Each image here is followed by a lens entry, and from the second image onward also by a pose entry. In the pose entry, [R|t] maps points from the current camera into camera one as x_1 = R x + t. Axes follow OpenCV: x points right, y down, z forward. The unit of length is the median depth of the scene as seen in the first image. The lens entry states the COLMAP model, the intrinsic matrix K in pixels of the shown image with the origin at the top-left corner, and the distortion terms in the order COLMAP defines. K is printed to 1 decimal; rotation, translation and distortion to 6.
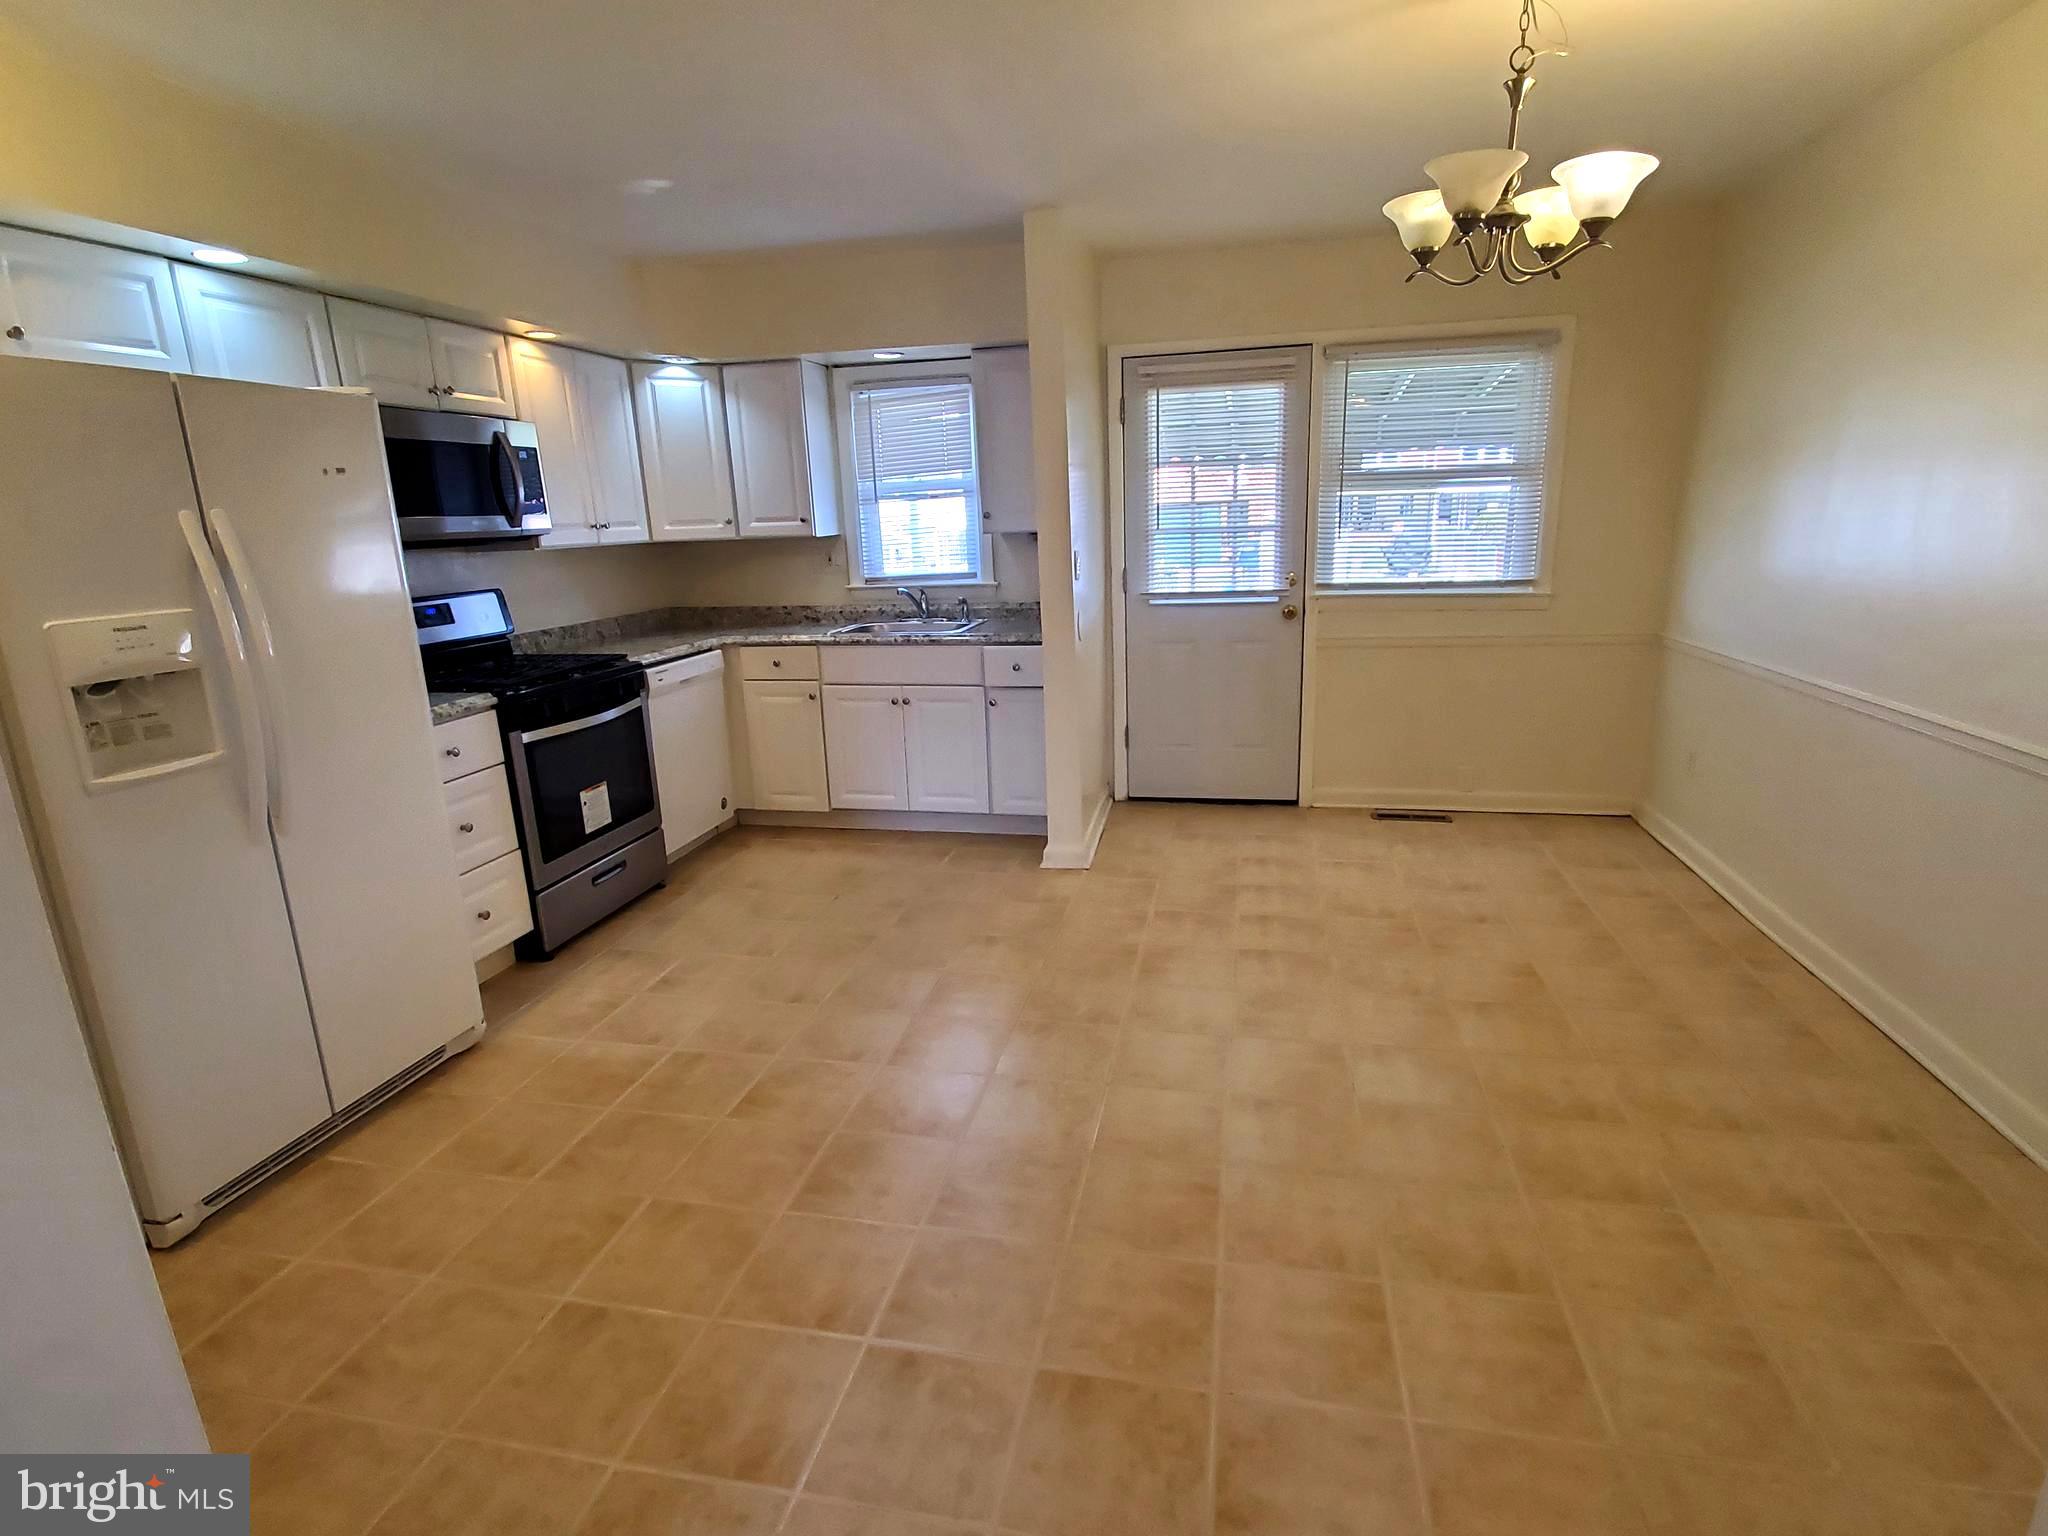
lens RADIAL K [[1026.2, 0, 1025.9], [0, 1026.2, 791.4], [0, 0, 1]] dist [0.003637, -0.012025]
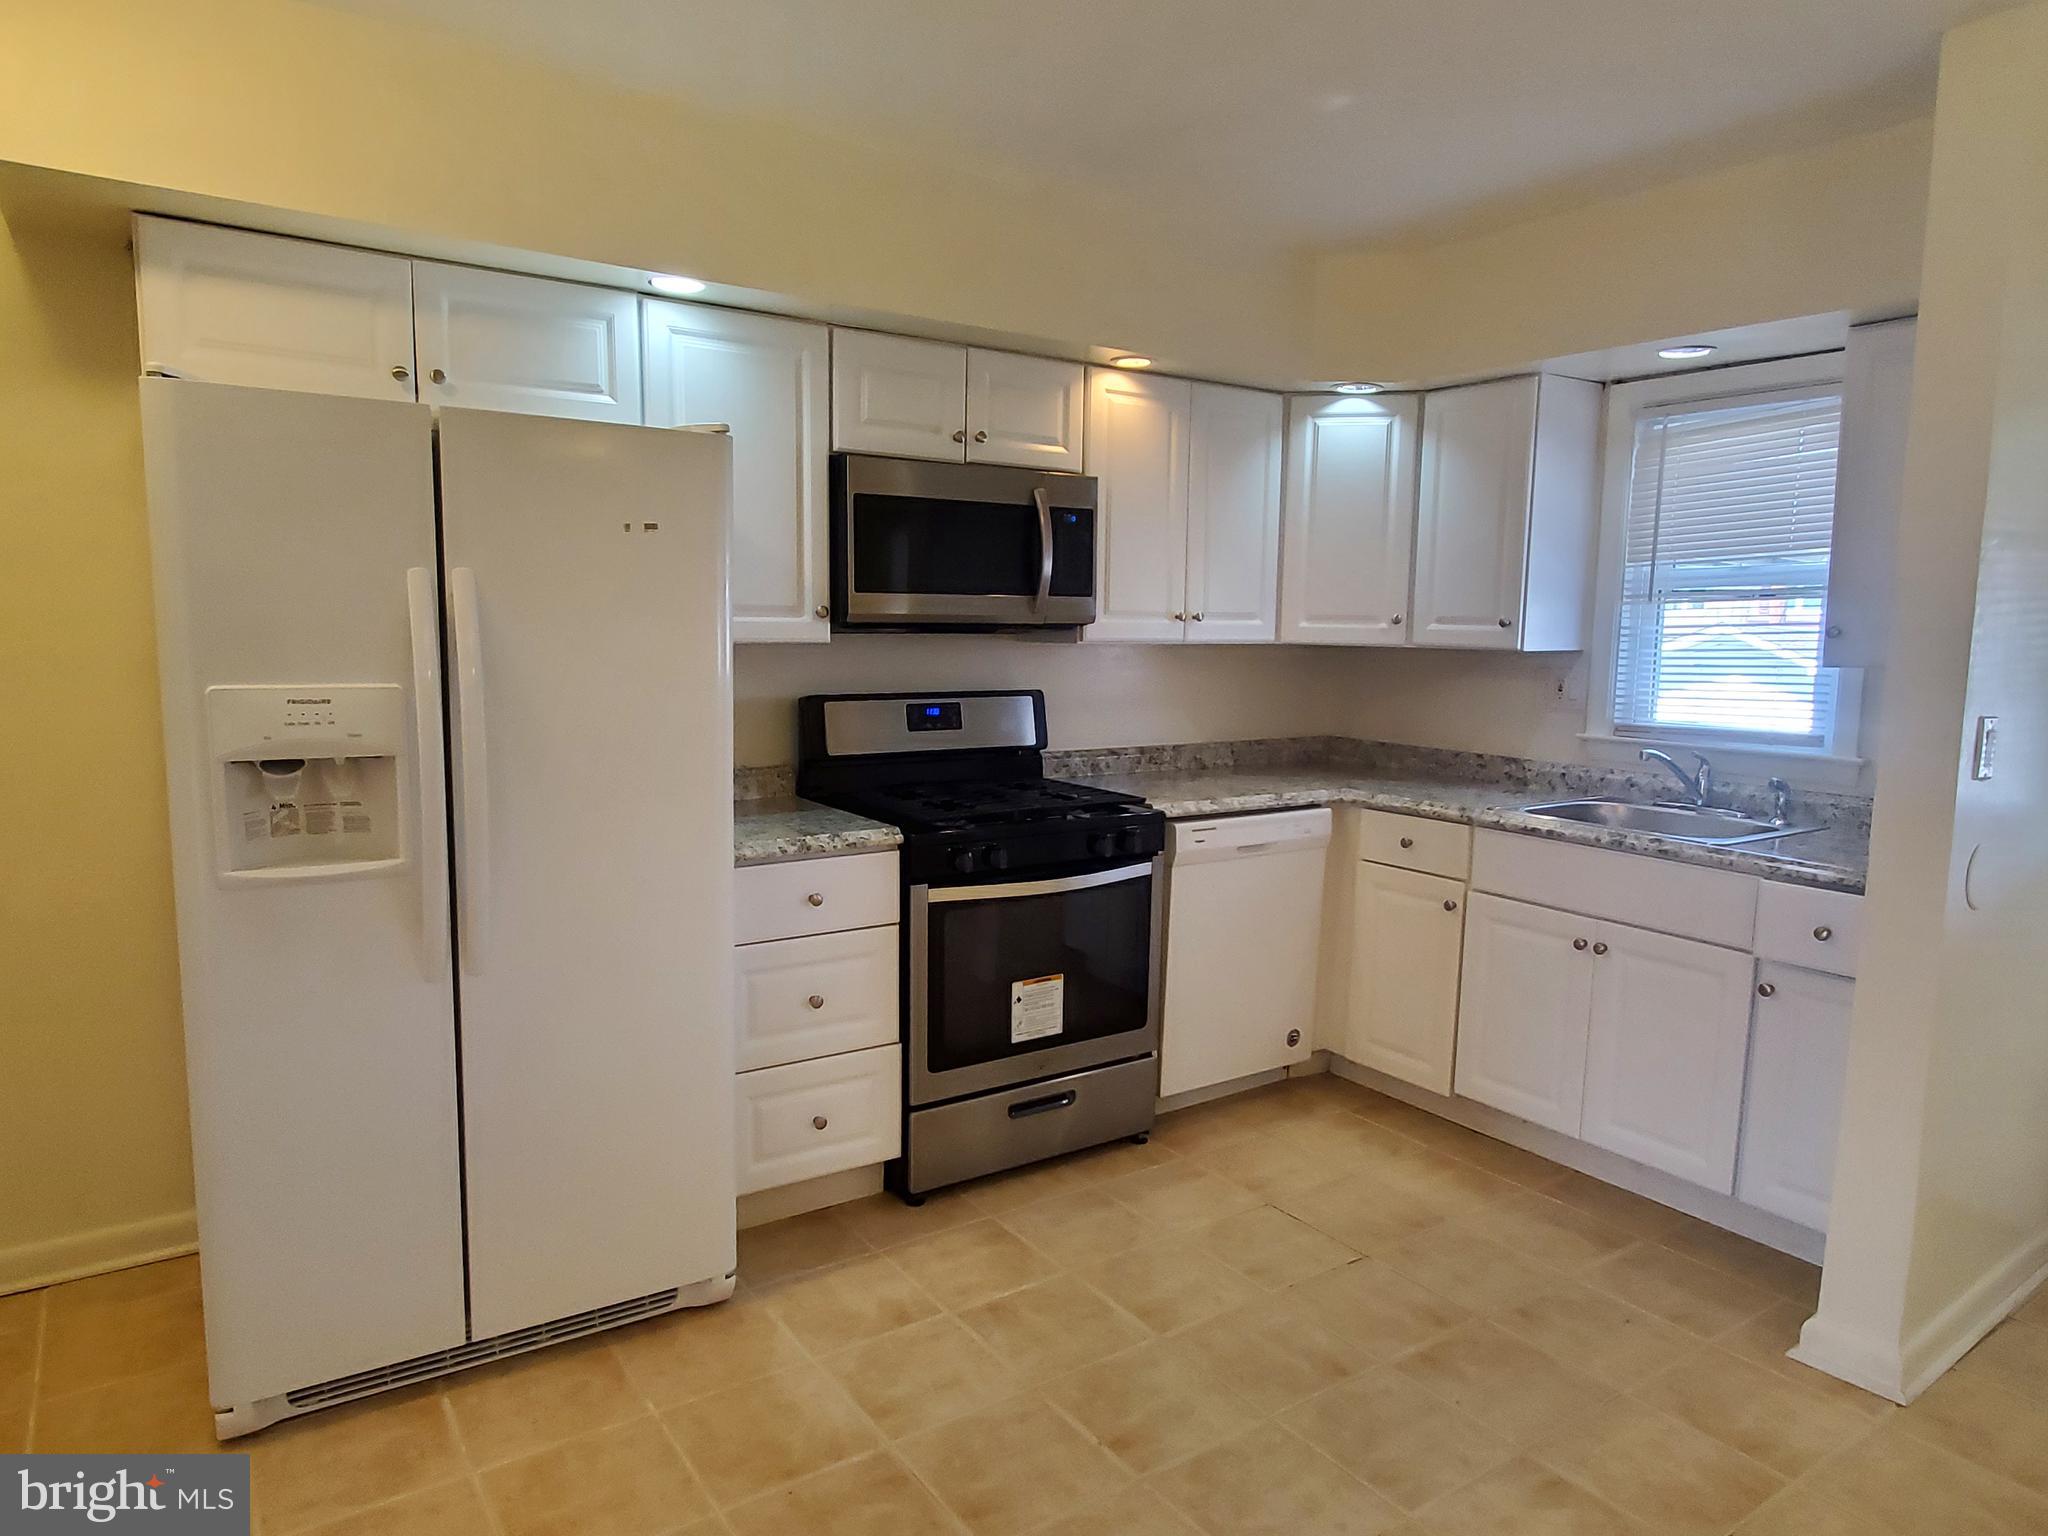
lens RADIAL K [[1272.5, 0, 1020.2], [0, 1272.5, 794.5], [0, 0, 1]] dist [-0.003253, -0.002519]
pose [[0.722386, 0.139747, -0.677221, 0.119172], [-0.219603, 0.975029, -0.033048, -0.082150], [0.655692, 0.172593, 0.735037, 0.288983]]
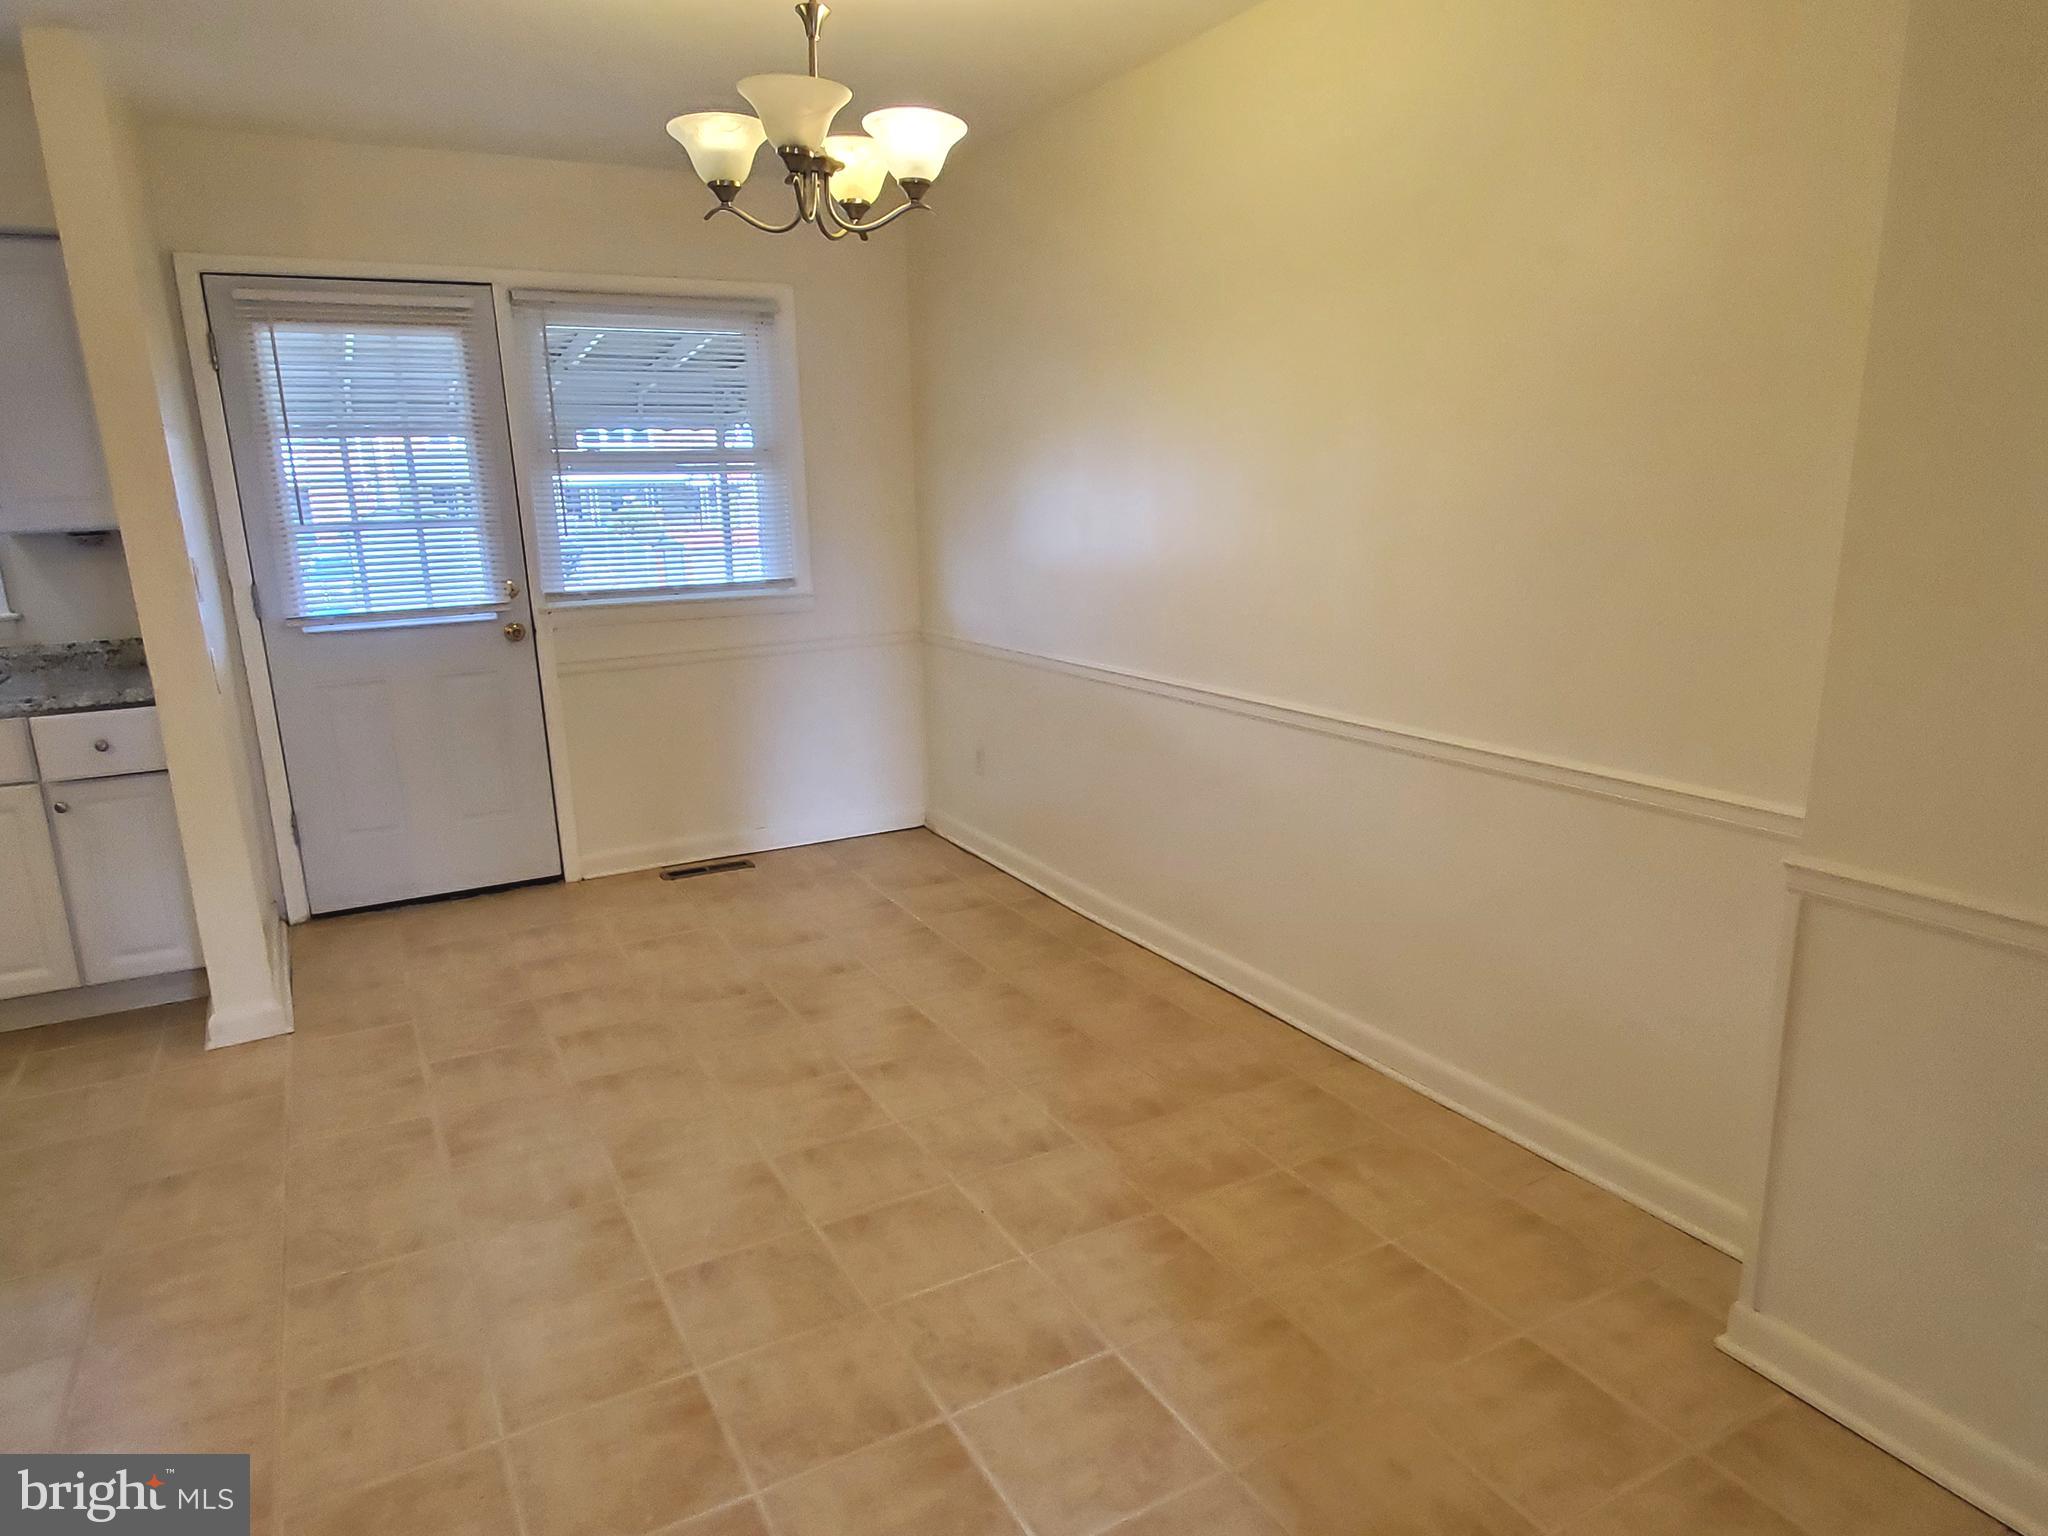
lens RADIAL K [[1272.5, 0, 1020.2], [0, 1272.5, 794.5], [0, 0, 1]] dist [-0.003253, -0.002519]
pose [[0.756273, -0.141117, 0.638856, -0.085844], [0.168750, 0.985496, 0.017920, -0.011281], [-0.632119, 0.094254, 0.769118, 0.058699]]
